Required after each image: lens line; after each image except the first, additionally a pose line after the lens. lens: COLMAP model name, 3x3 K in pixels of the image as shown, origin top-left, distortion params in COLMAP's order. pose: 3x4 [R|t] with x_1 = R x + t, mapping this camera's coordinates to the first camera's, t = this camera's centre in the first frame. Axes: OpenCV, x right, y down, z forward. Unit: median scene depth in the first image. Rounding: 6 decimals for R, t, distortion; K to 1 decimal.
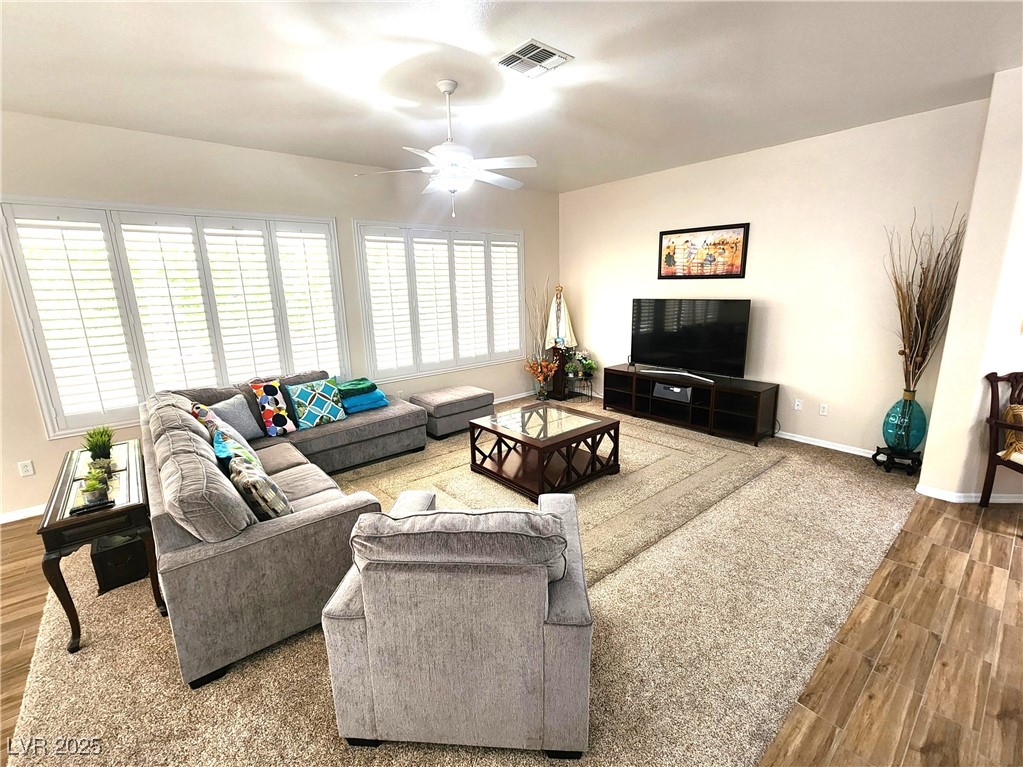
lens RADIAL K [[440.2, 0, 511.5], [0, 440.2, 383.5], [0, 0, 1]] dist [0.000911, 0.000459]
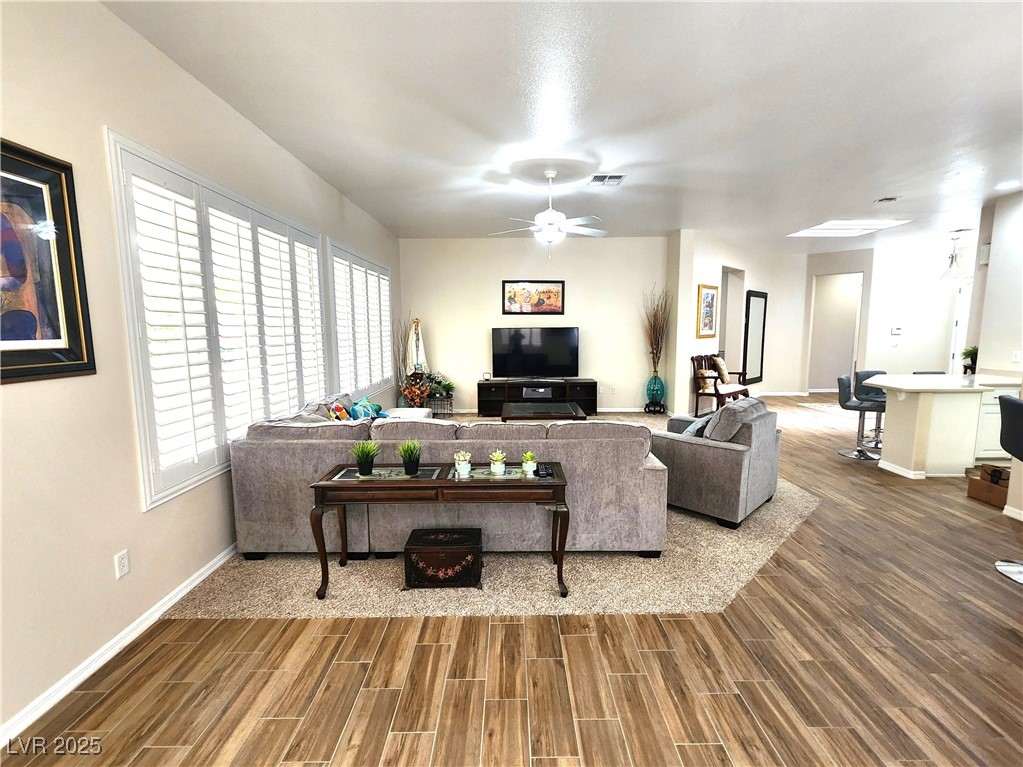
lens RADIAL K [[440.2, 0, 511.5], [0, 440.2, 383.5], [0, 0, 1]] dist [0.000911, 0.000459]
pose [[0.652725, -0.087603, 0.752513, -0.792095], [0.159002, 0.987010, -0.023015, 0.009987], [-0.740722, 0.134673, 0.658175, 0.134825]]
